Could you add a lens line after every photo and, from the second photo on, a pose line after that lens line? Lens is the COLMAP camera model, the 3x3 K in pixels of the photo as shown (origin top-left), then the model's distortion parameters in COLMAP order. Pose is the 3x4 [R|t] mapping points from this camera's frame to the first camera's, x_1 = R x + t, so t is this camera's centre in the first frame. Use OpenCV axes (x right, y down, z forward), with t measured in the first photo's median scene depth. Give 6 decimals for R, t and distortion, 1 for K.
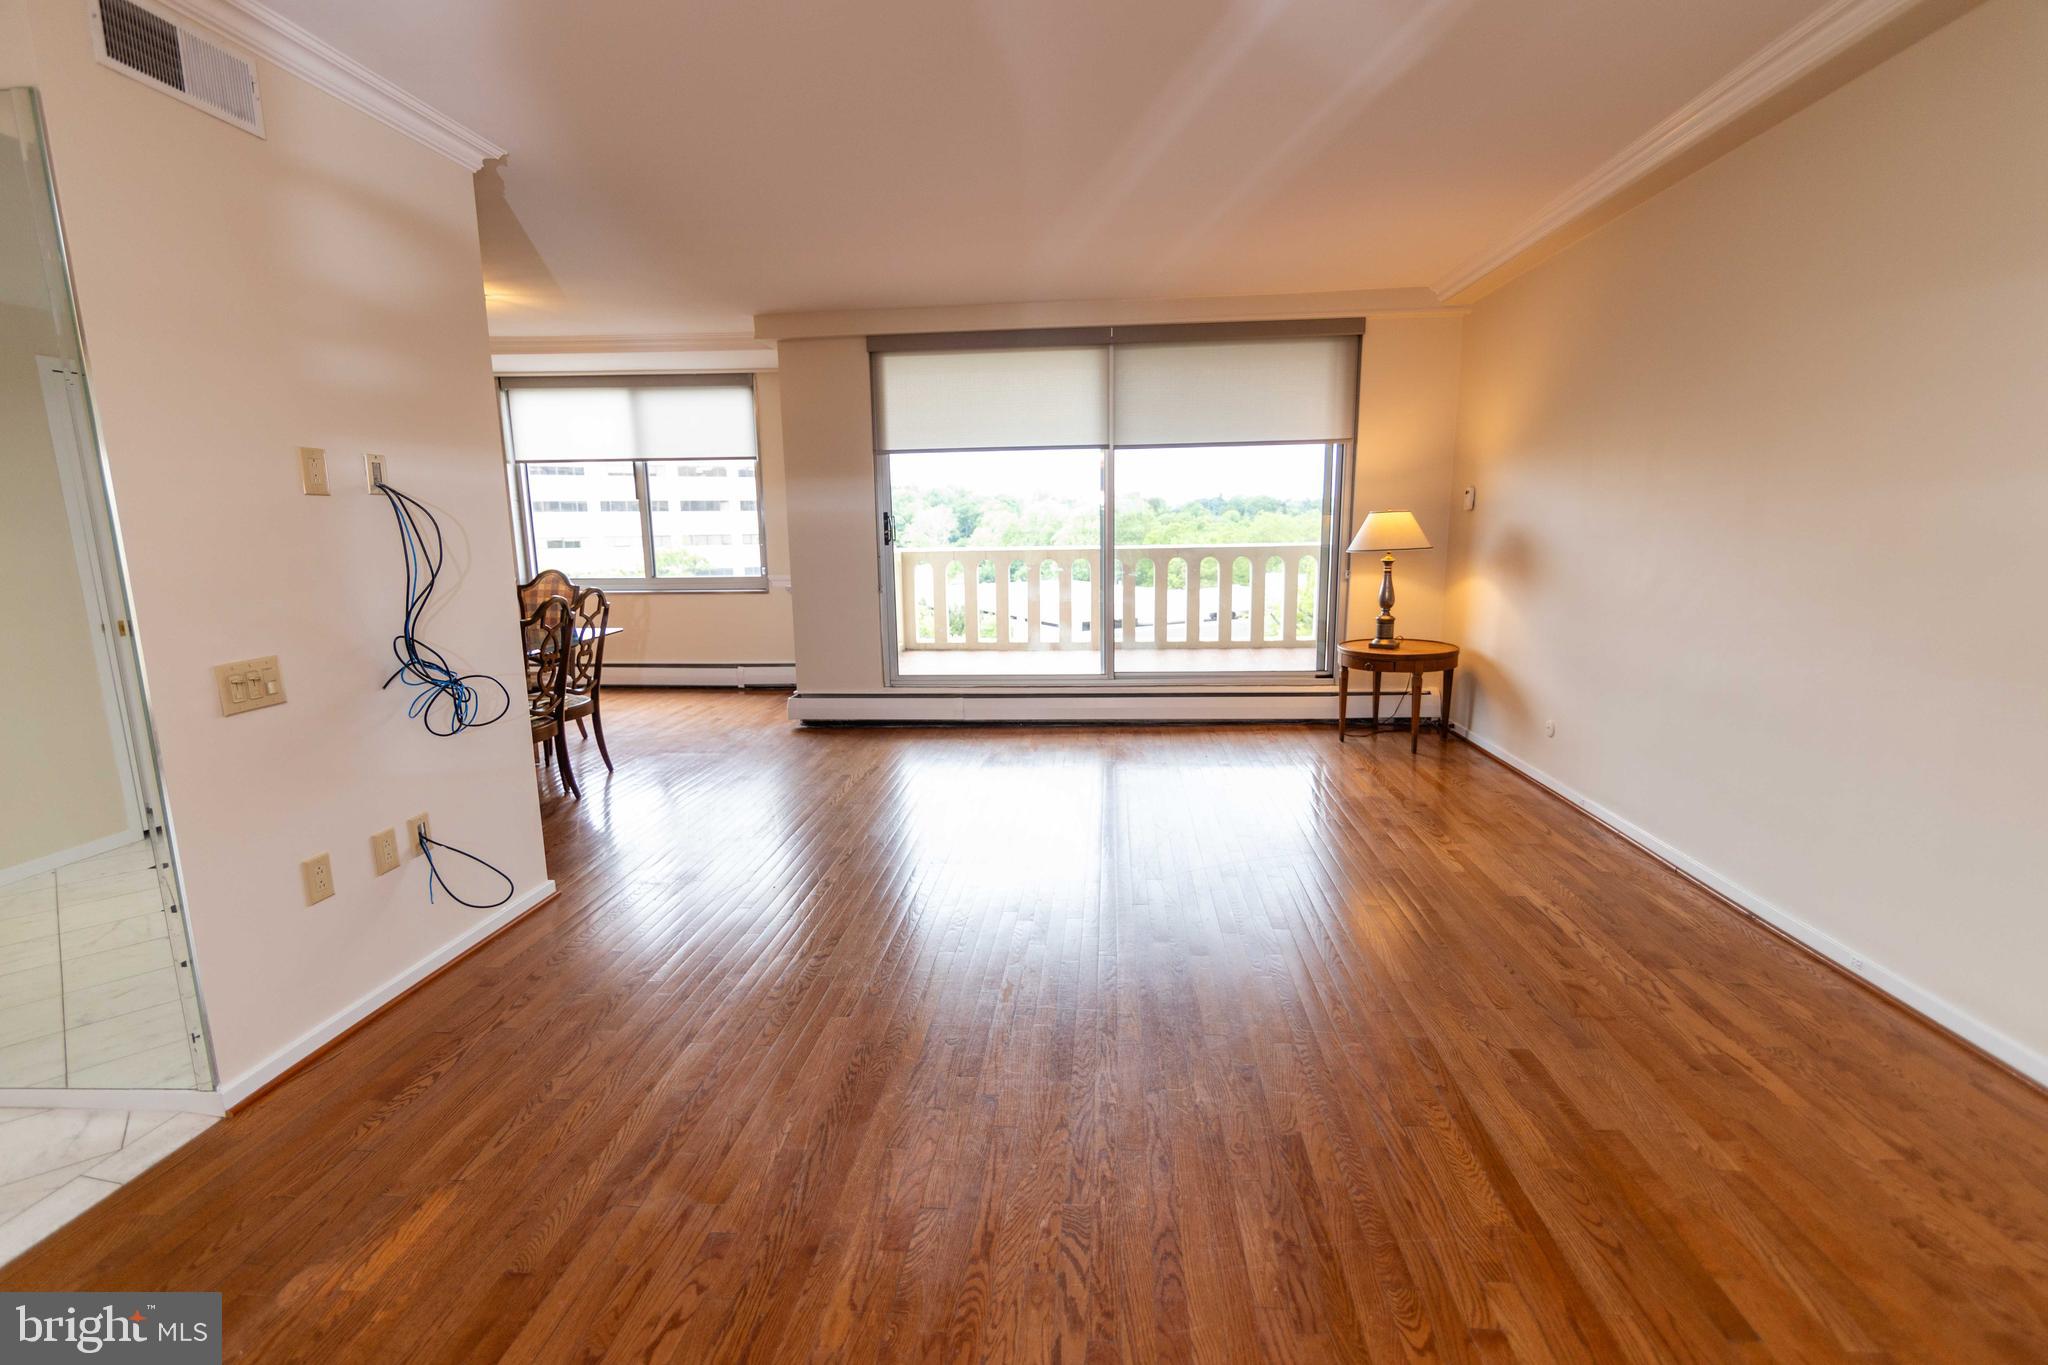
lens RADIAL K [[938.9, 0, 1033.2], [0, 938.9, 670.0], [0, 0, 1]] dist [0.003453, 0.000508]
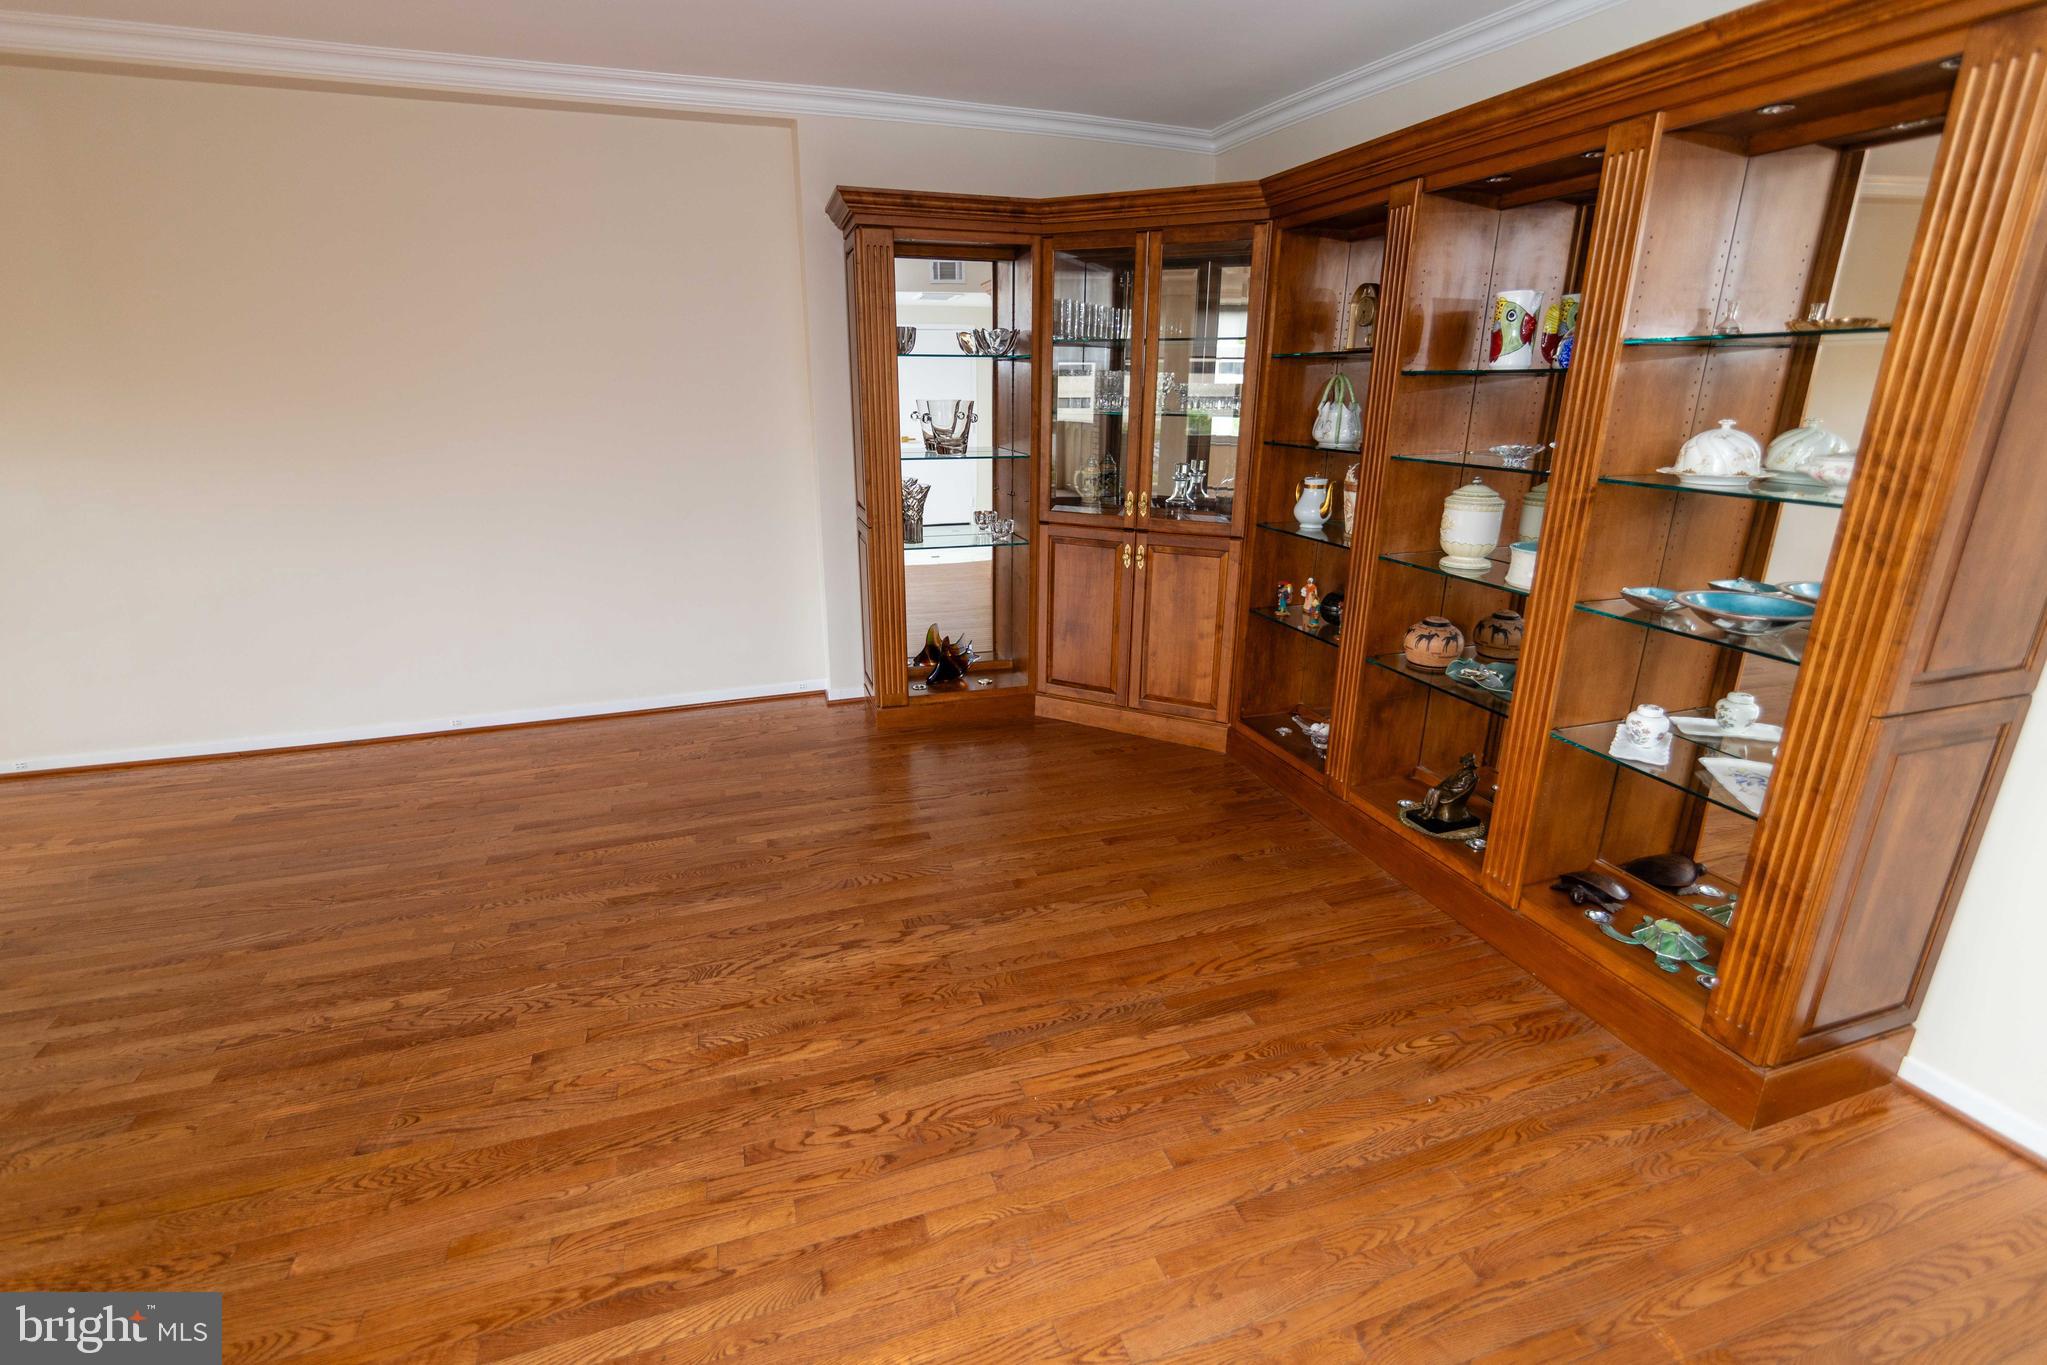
lens RADIAL K [[938.5, 0, 1026.1], [0, 938.5, 685.5], [0, 0, 1]] dist [0.003453, 0.000508]
pose [[-0.402092, -0.267958, 0.875511, -0.940771], [0.150716, 0.923803, 0.351957, -0.170226], [-0.903109, 0.273473, -0.331068, 0.687697]]
